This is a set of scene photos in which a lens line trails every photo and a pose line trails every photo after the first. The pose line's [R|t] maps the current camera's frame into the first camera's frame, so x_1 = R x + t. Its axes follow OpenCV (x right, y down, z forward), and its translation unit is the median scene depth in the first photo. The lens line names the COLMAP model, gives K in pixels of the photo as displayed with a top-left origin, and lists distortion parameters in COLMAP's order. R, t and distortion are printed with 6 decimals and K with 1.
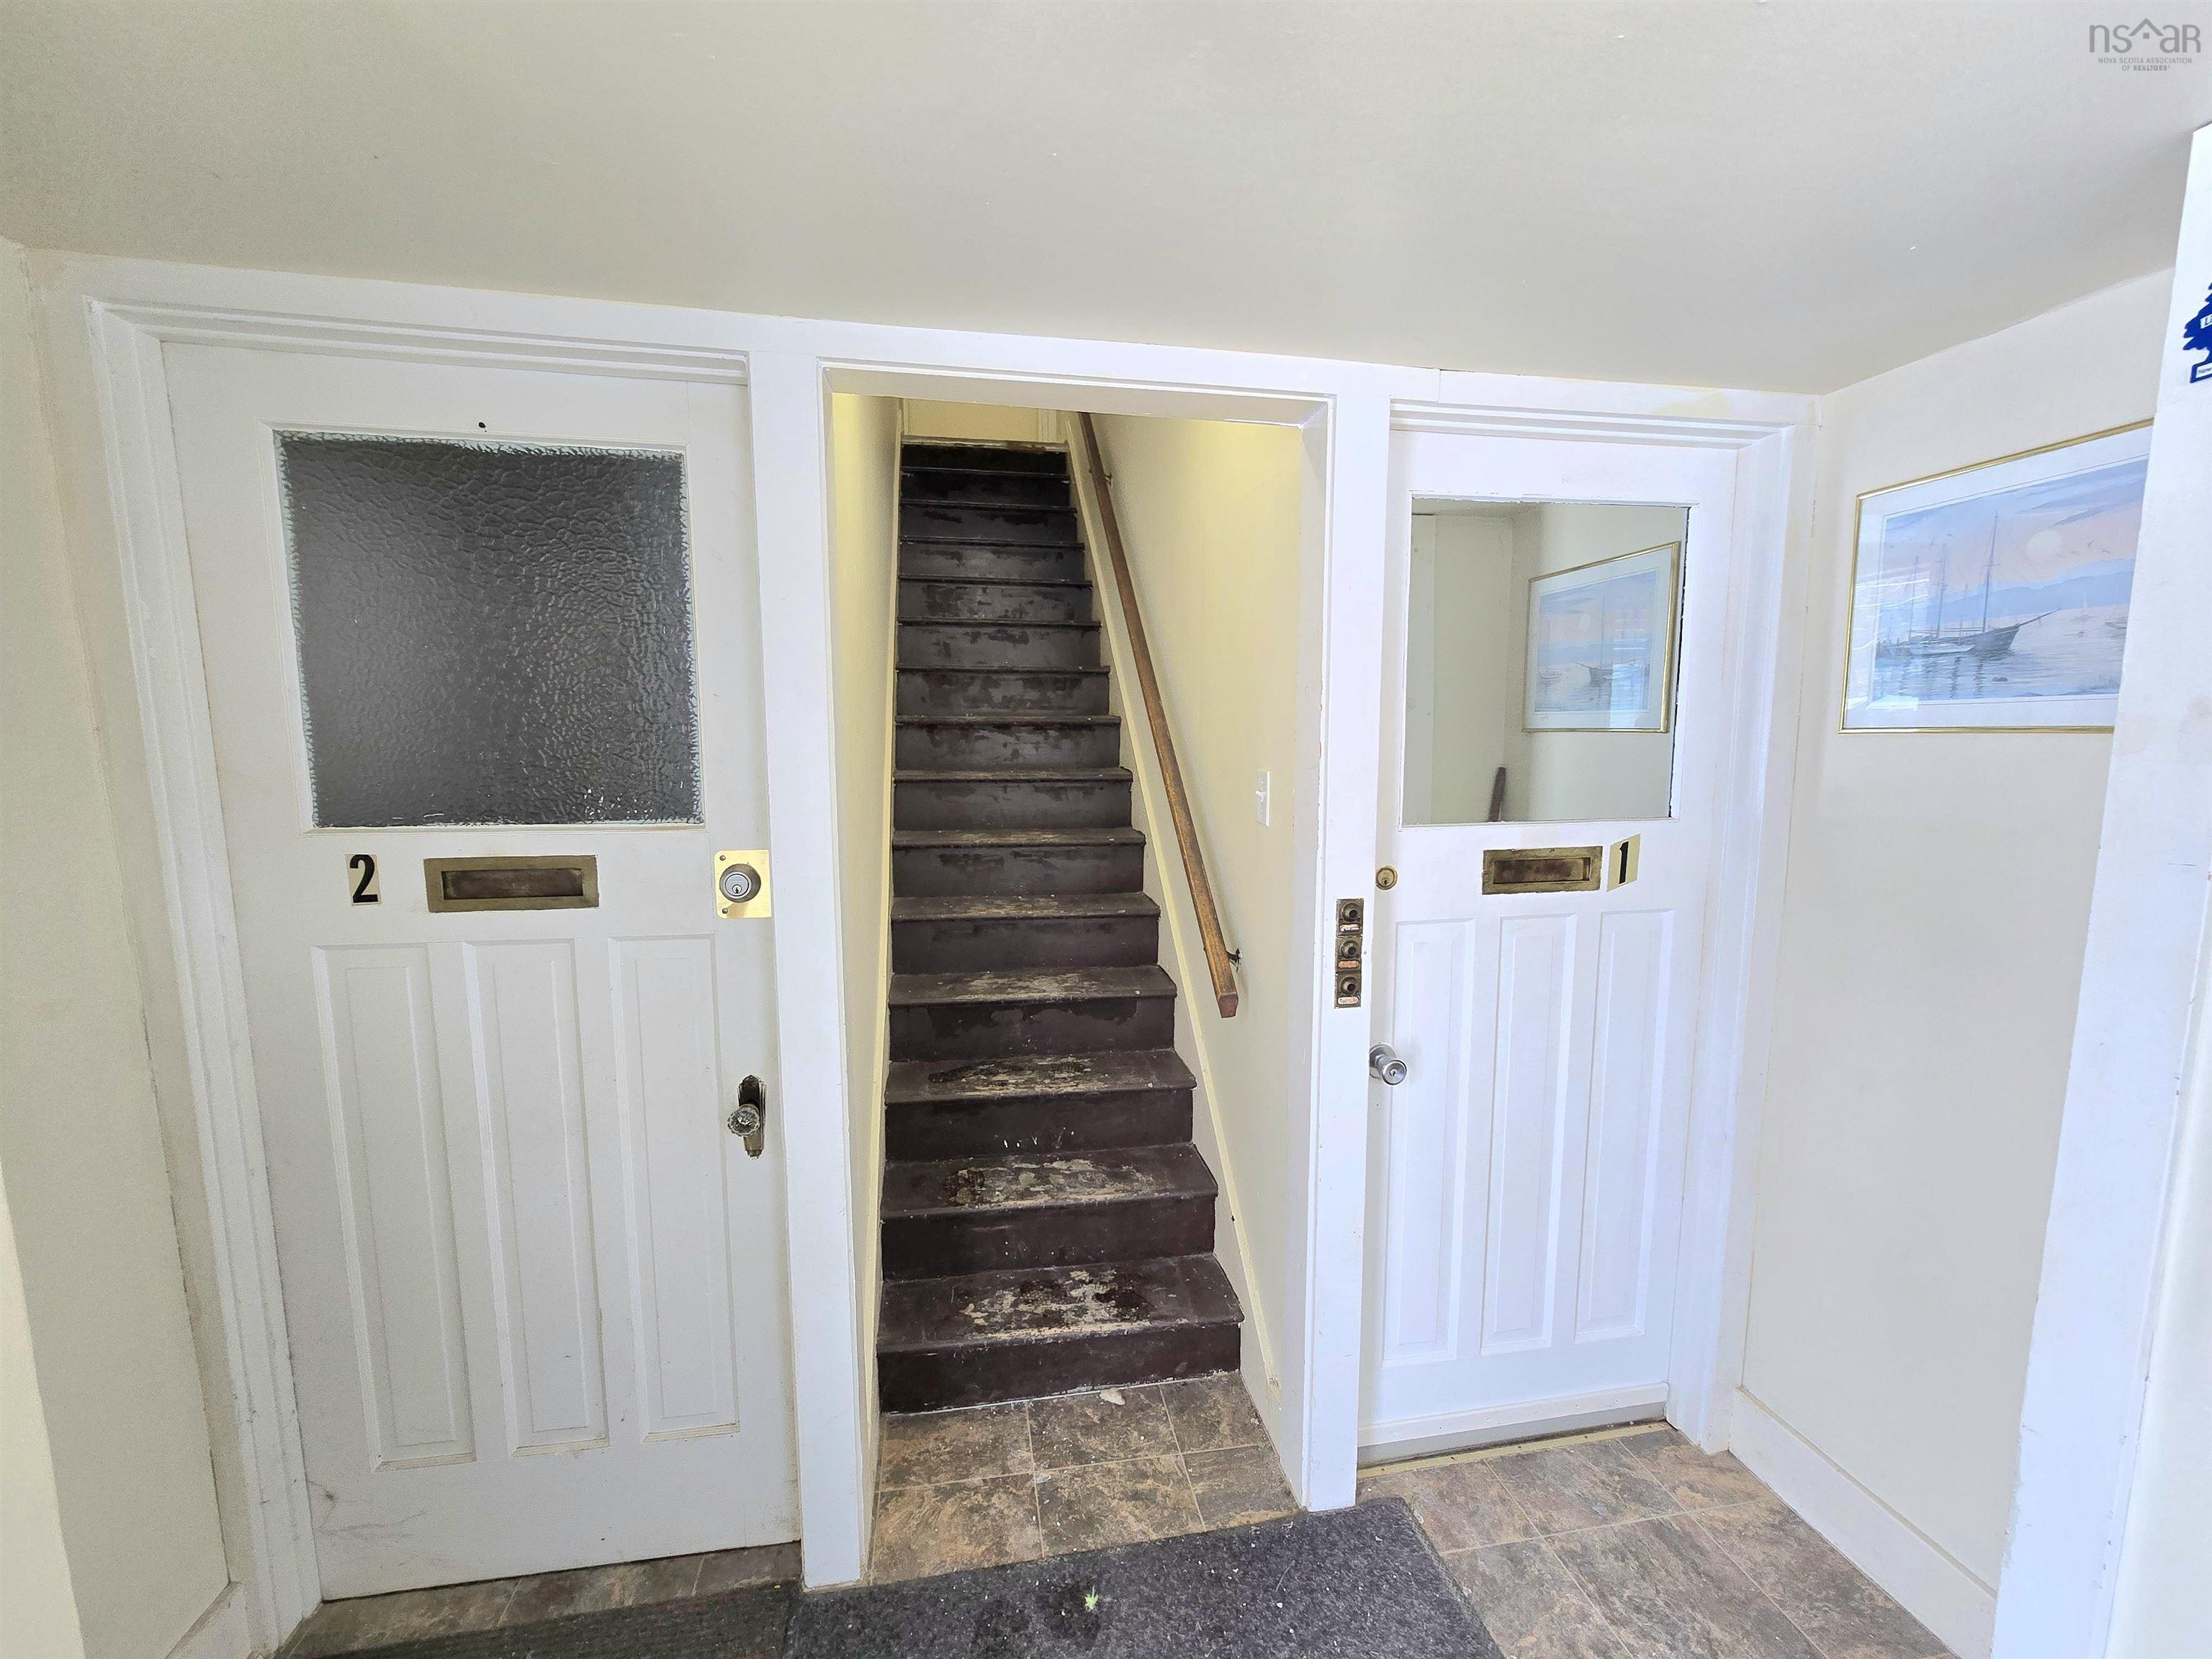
lens RADIAL K [[898.5, 0, 1104.9], [0, 898.5, 831.1], [0, 0, 1]] dist [-0.003430, 0.000063]
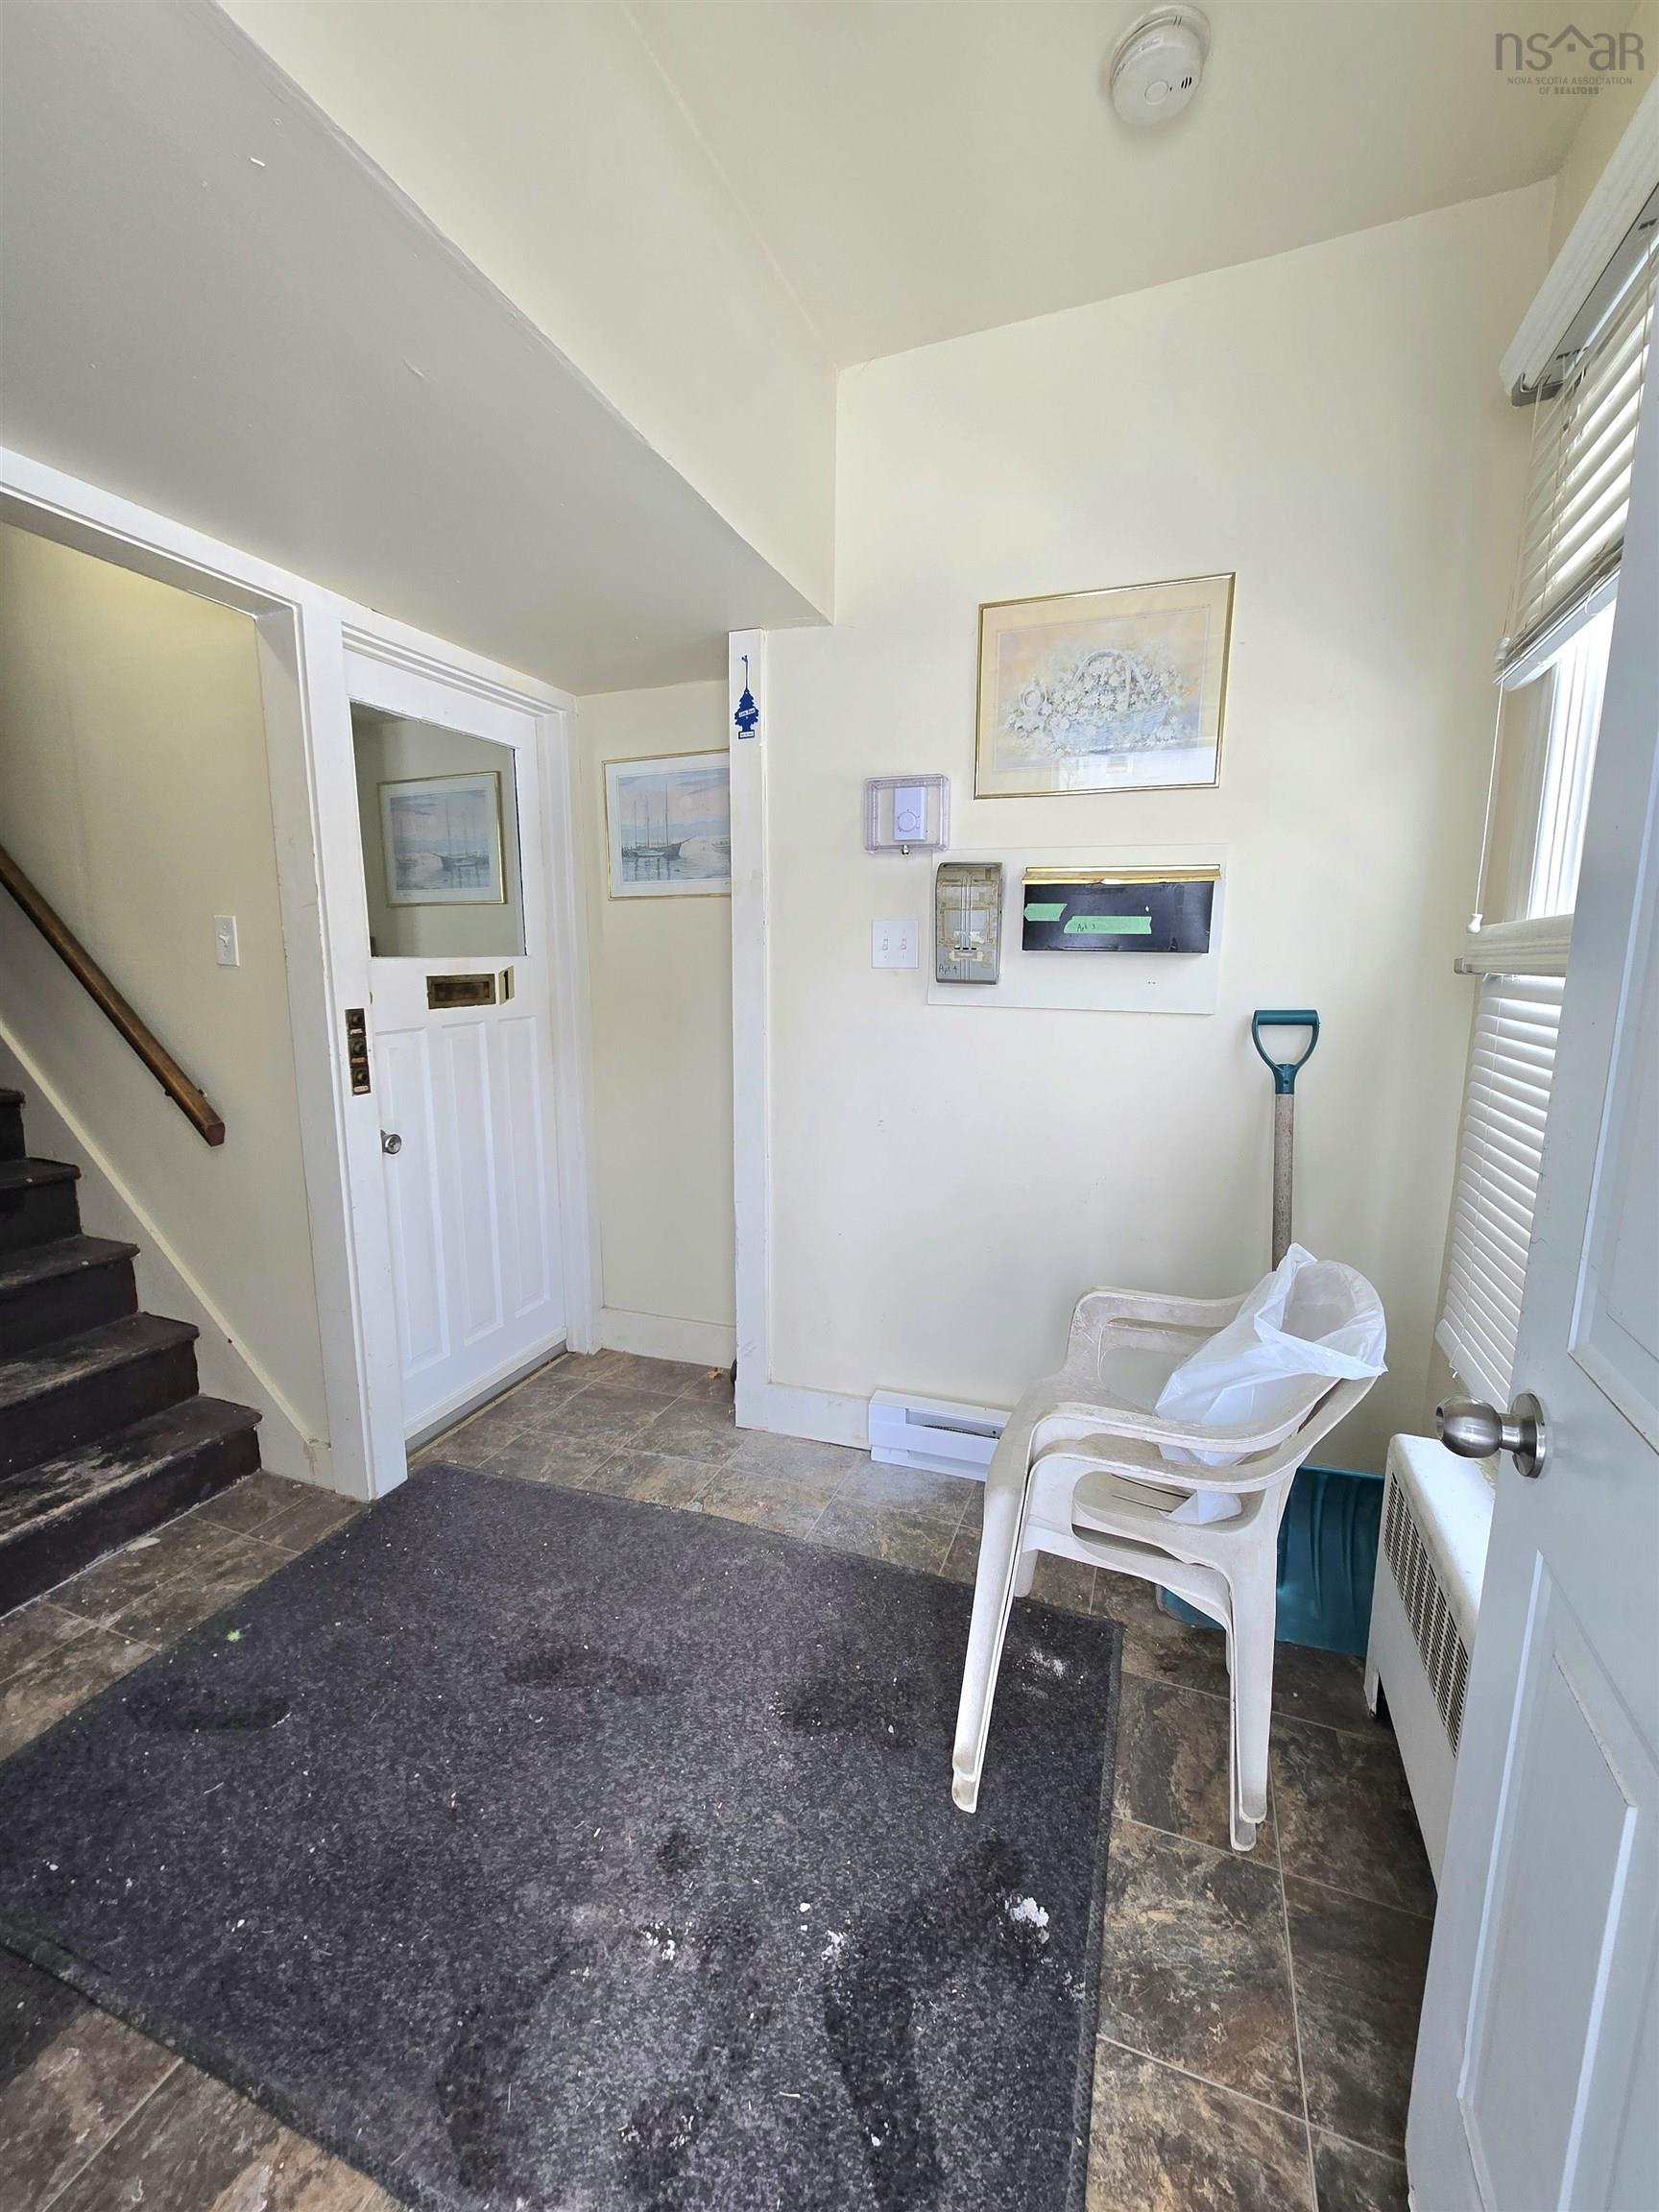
lens RADIAL K [[898.5, 0, 828.6], [0, 898.5, 1104.4], [0, 0, 1]] dist [-0.003430, 0.000063]
pose [[0.510198, -0.138282, 0.848868, -0.442152], [0.098302, 0.989898, 0.102173, 0.130607], [-0.854421, 0.031316, 0.518637, -0.226688]]
